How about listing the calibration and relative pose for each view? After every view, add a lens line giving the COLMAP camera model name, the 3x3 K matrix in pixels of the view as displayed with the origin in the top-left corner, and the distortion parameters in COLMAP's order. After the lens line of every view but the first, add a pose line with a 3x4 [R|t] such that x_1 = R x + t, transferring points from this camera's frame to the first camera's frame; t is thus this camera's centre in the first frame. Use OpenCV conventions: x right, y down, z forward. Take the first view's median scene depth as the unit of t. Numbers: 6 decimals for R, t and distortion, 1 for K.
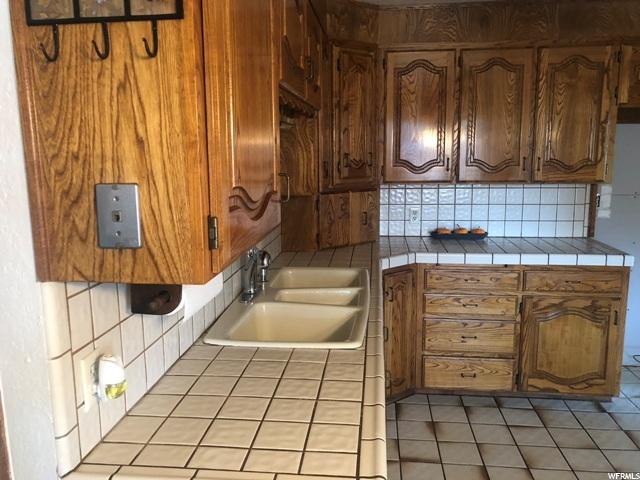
lens RADIAL K [[511.4, 0, 320.2], [0, 511.4, 234.5], [0, 0, 1]] dist [0.023646, -0.034021]
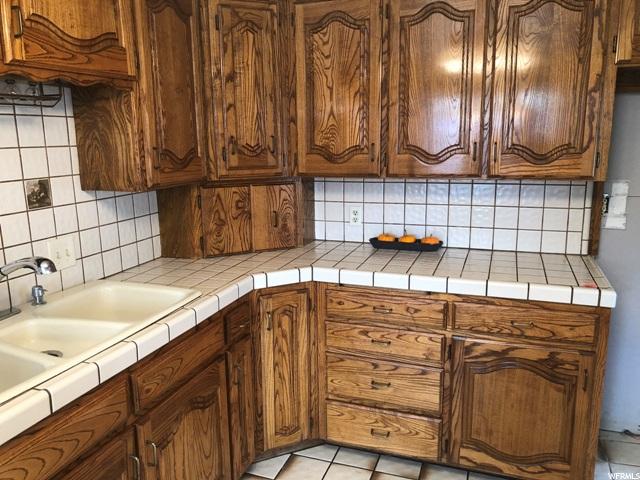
lens RADIAL K [[511.4, 0, 320.2], [0, 511.4, 238.1], [0, 0, 1]] dist [0.023646, -0.034021]
pose [[0.974220, 0.041614, -0.221729, 0.360846], [-0.033328, 0.998604, 0.040984, -0.039697], [0.223125, -0.032538, 0.974247, 0.255897]]
